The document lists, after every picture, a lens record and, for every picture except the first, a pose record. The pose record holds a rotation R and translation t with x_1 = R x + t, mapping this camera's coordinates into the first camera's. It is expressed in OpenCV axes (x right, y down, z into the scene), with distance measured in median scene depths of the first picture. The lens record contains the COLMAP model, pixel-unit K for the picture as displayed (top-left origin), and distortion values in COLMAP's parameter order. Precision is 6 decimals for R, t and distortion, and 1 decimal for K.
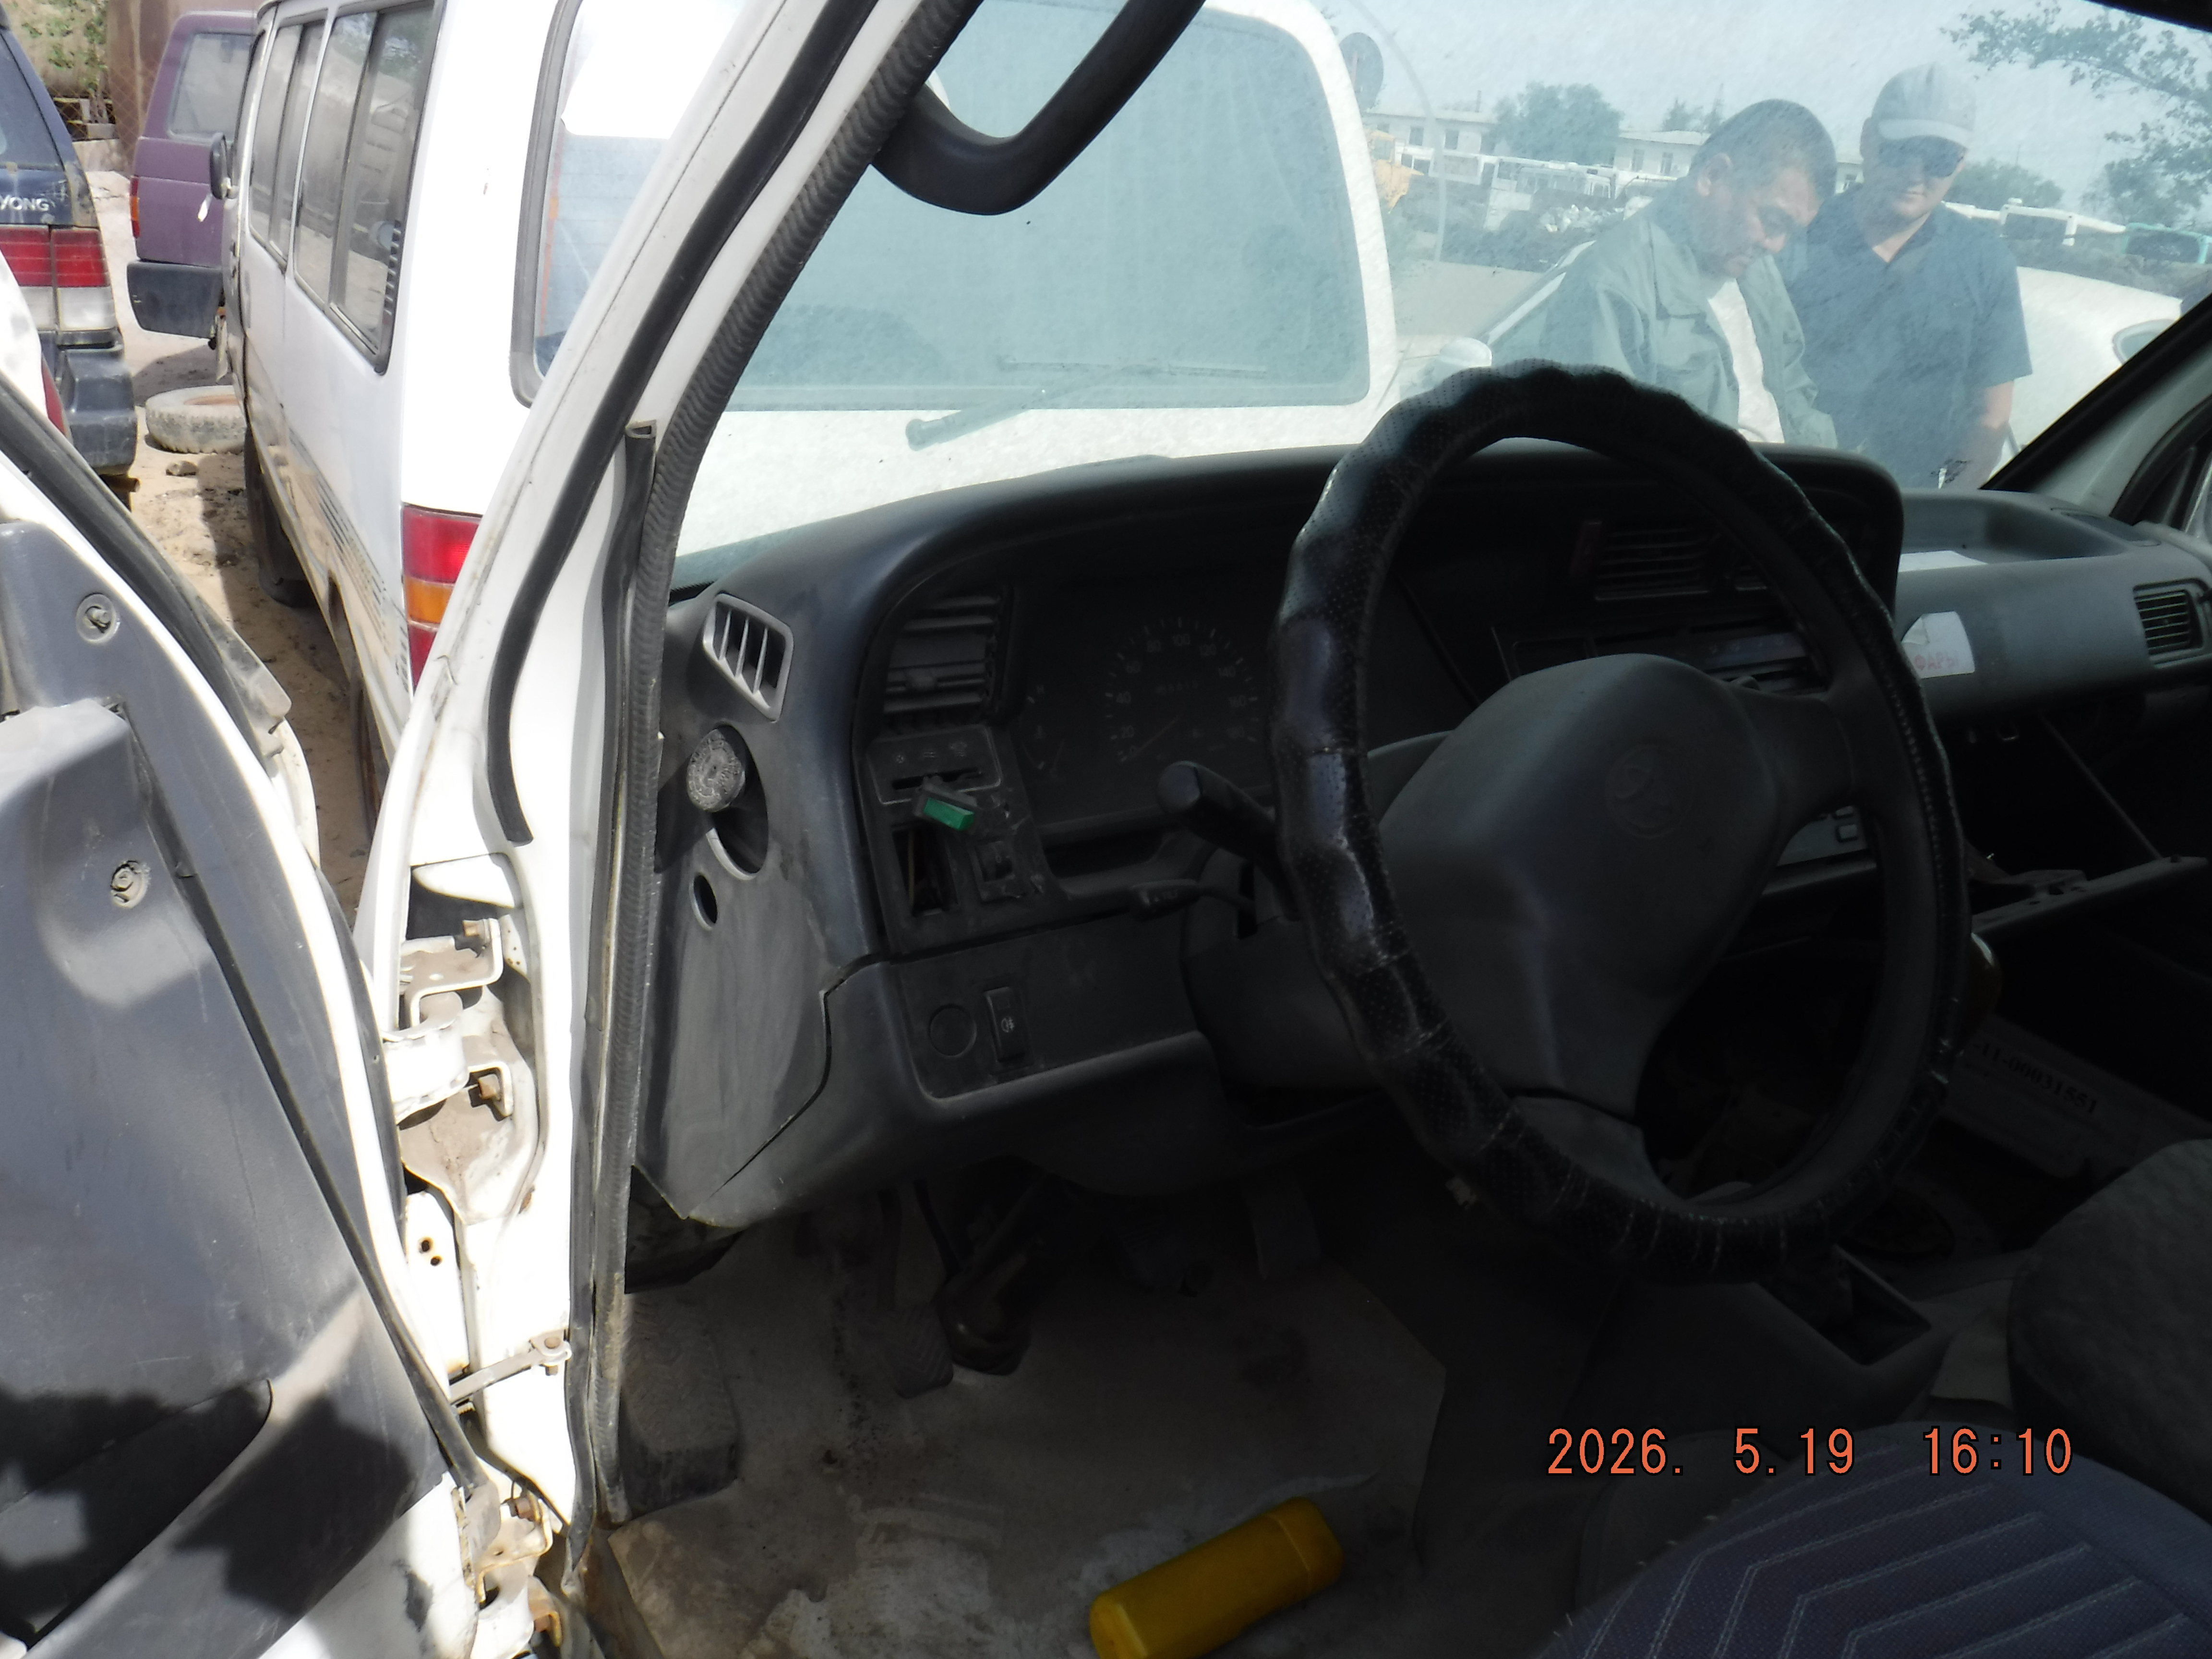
lens RADIAL K [[1793.1, 0, 1095.2], [0, 1793.1, 865.1], [0, 0, 1]] dist [-0.108015, 0.033108]
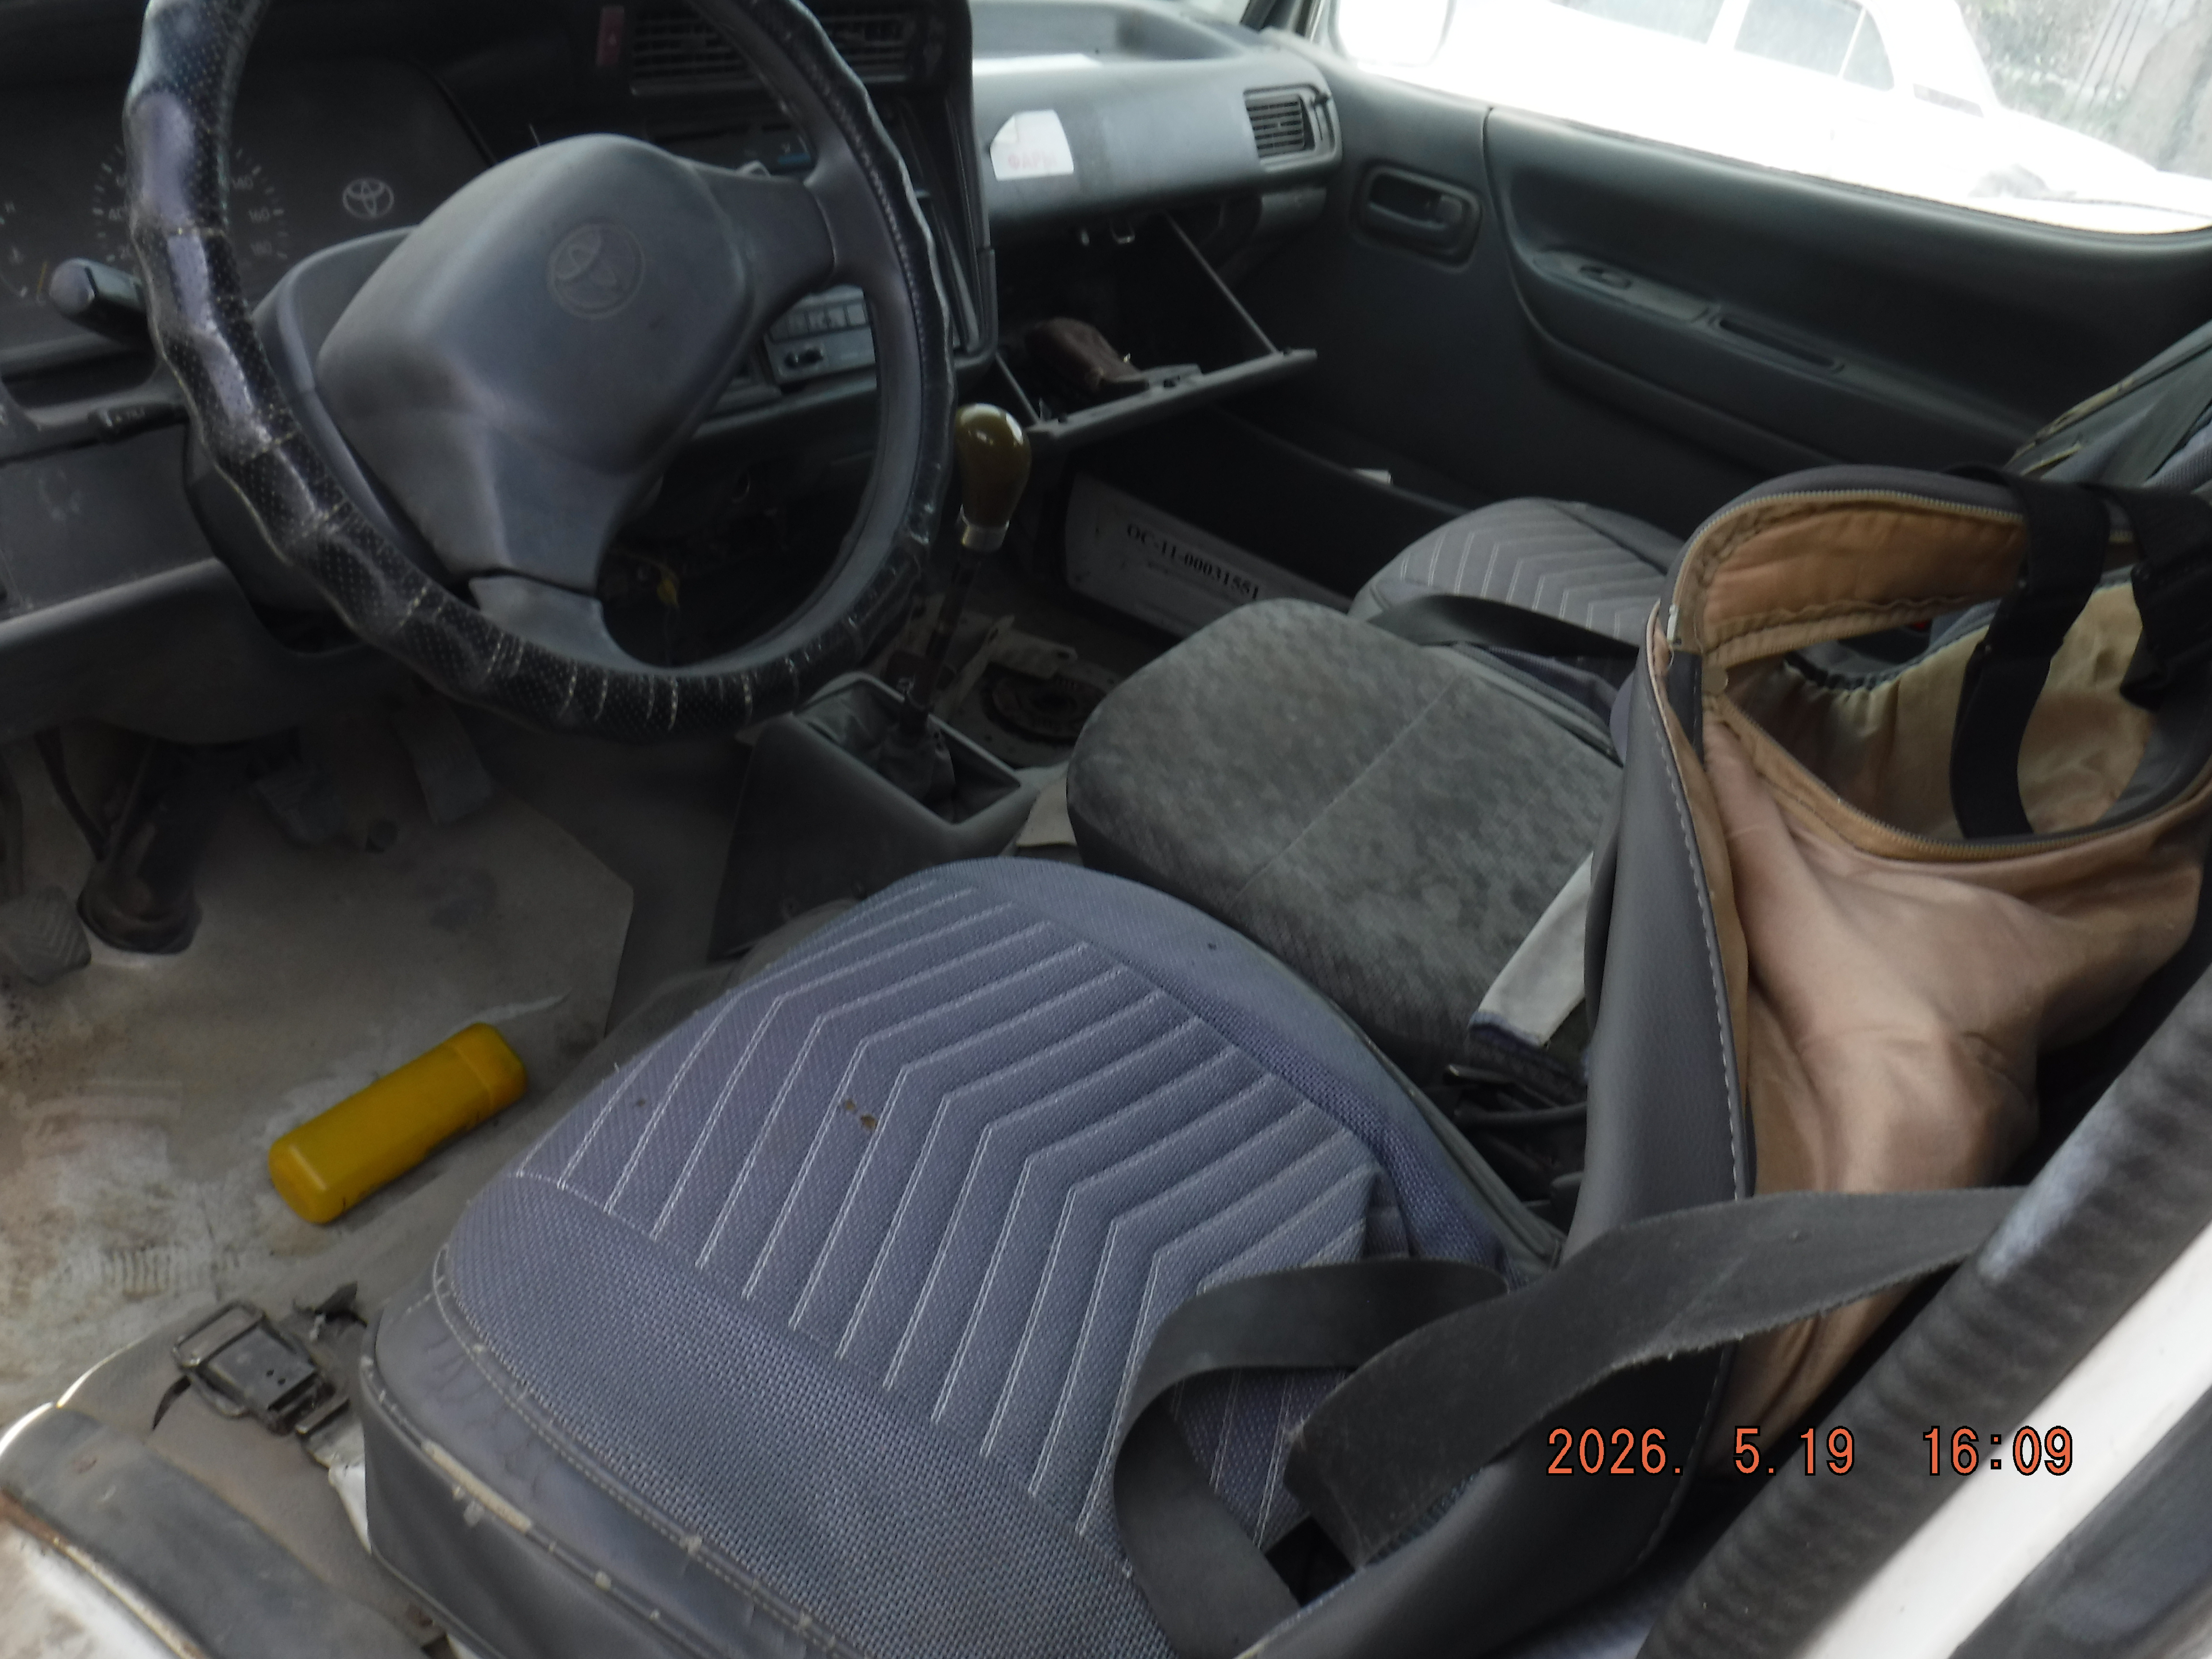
lens RADIAL K [[1804.8, 0, 1108.8], [0, 1804.8, 866.8], [0, 0, 1]] dist [-0.109277, 0.041259]
pose [[0.933480, -0.133387, 0.332901, 0.131719], [0.050945, 0.968165, 0.245072, 0.035161], [-0.354993, -0.211810, 0.910558, -0.059665]]
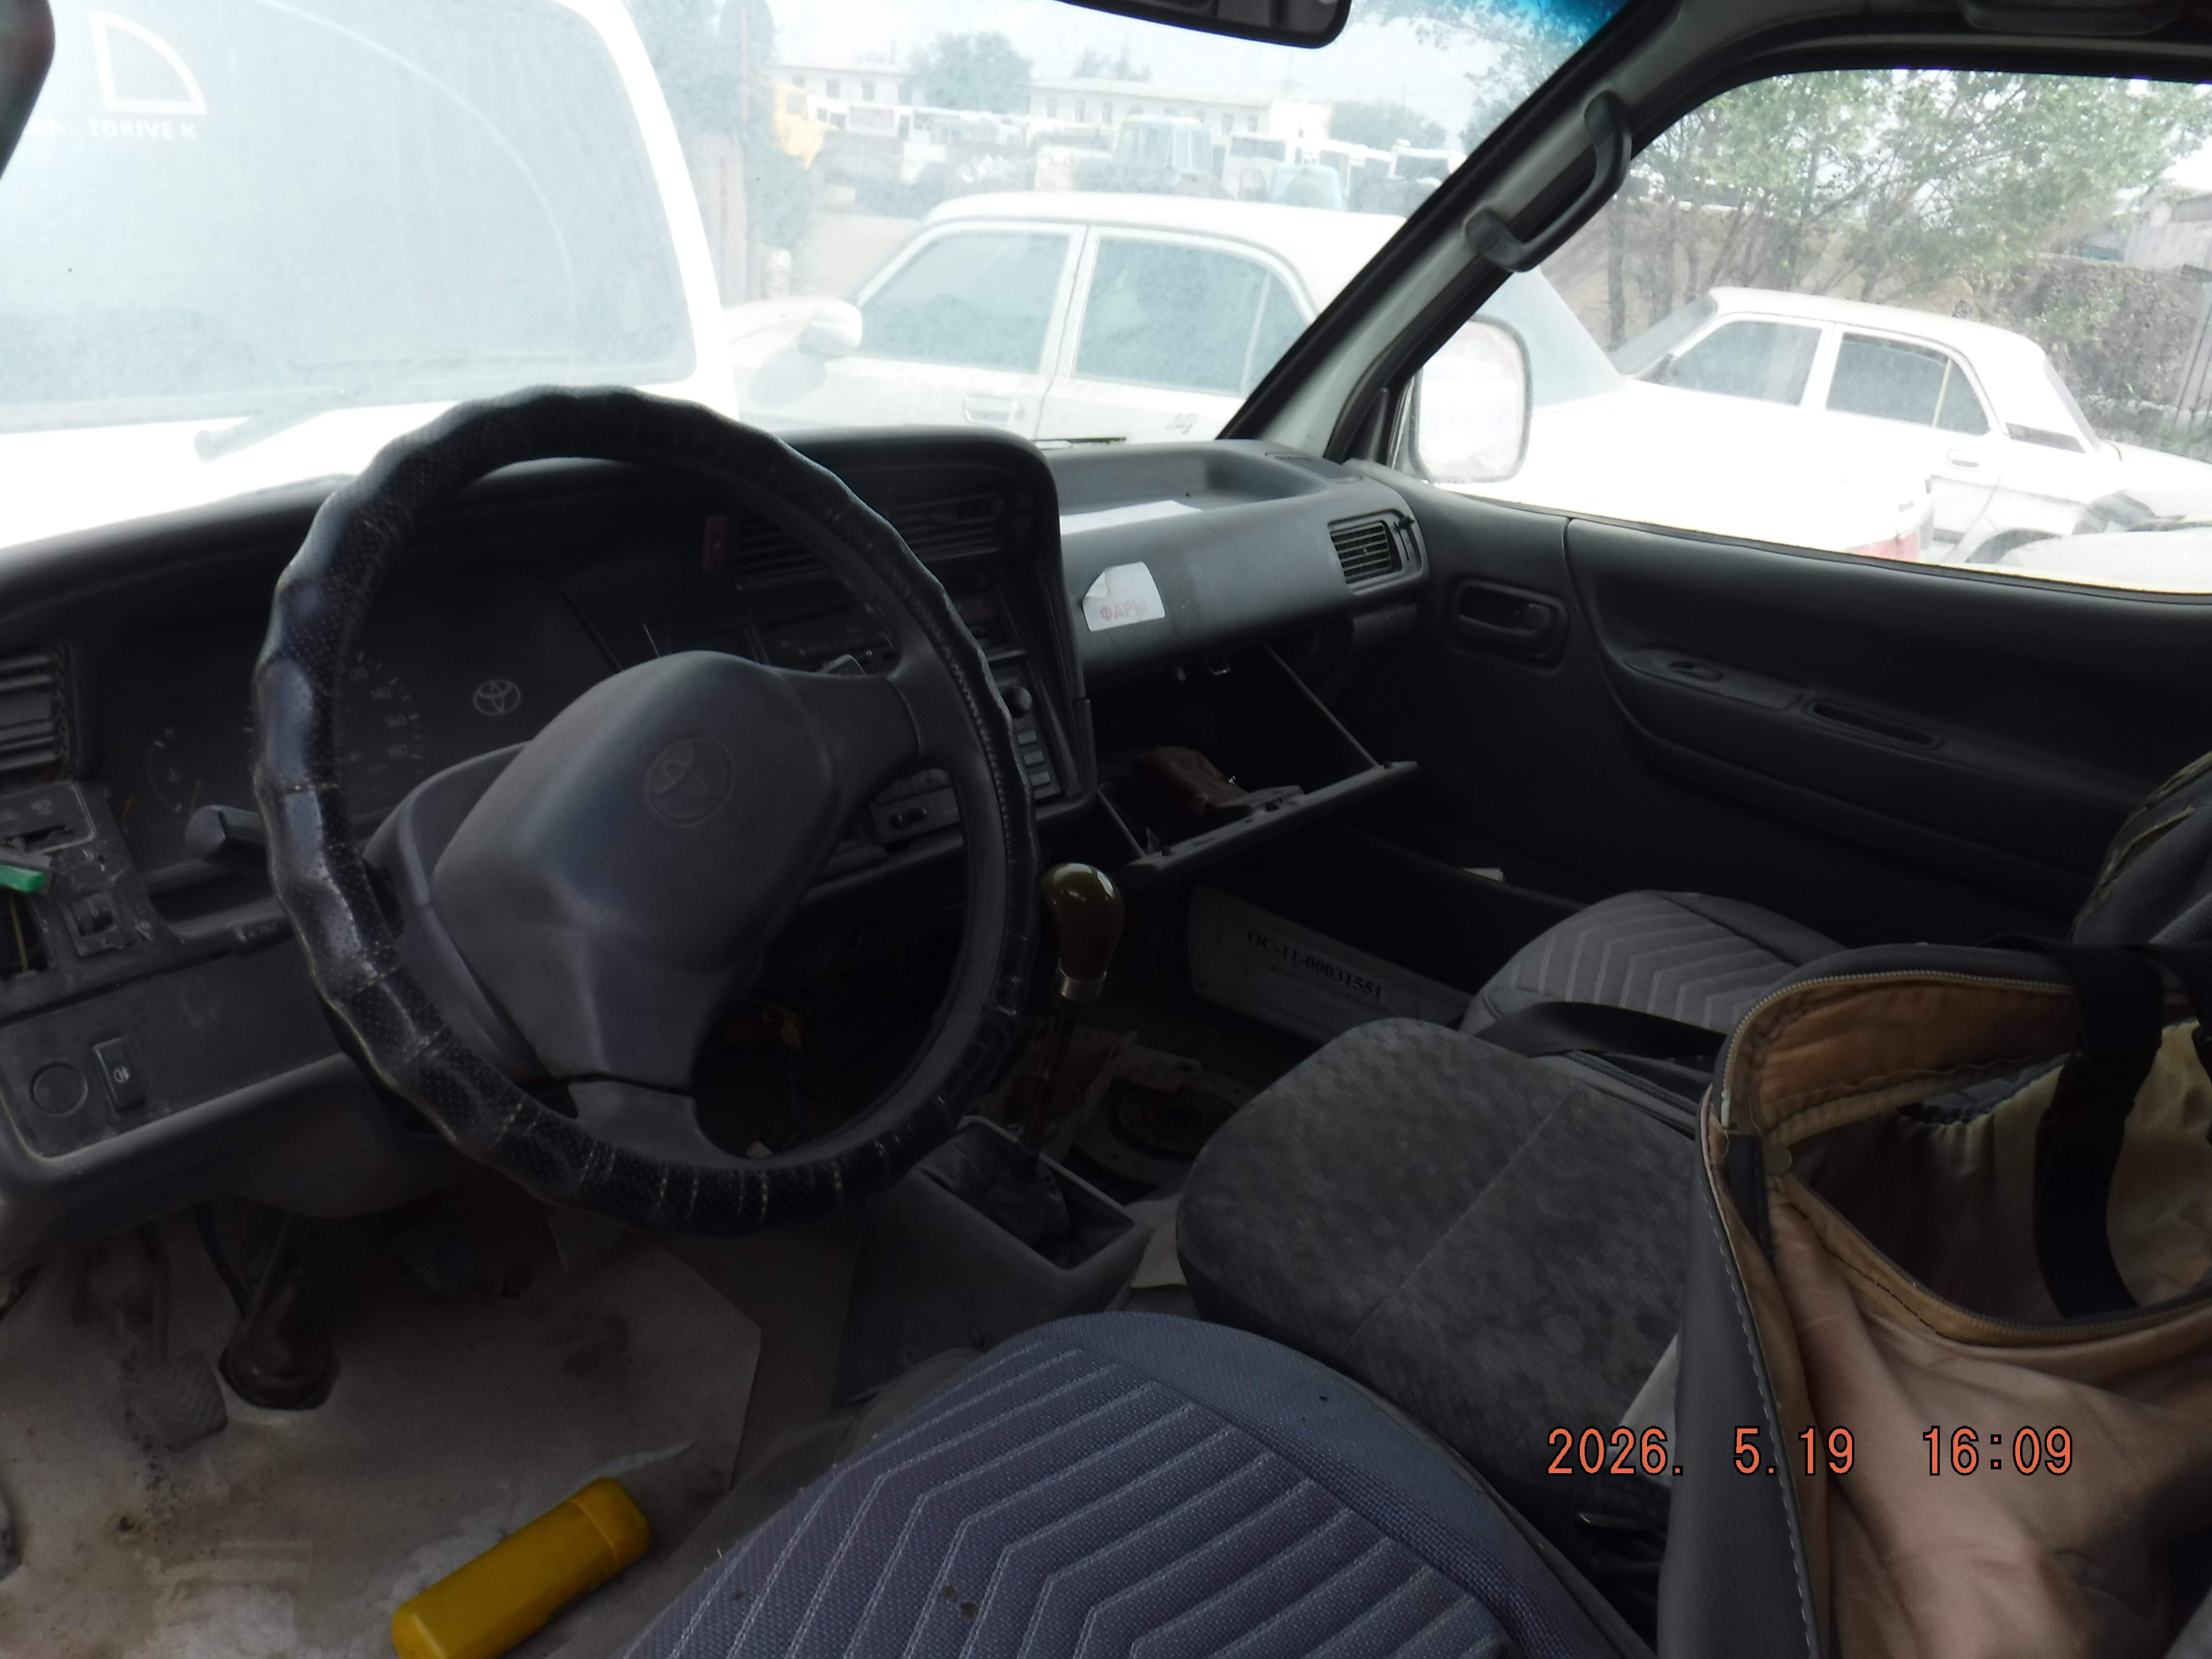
lens RADIAL K [[1804.8, 0, 1108.8], [0, 1804.8, 866.8], [0, 0, 1]] dist [-0.109277, 0.041259]
pose [[0.954100, -0.115618, 0.276272, 0.160427], [0.109323, 0.993275, 0.038133, -0.003066], [-0.278823, -0.006180, 0.960323, -0.072767]]
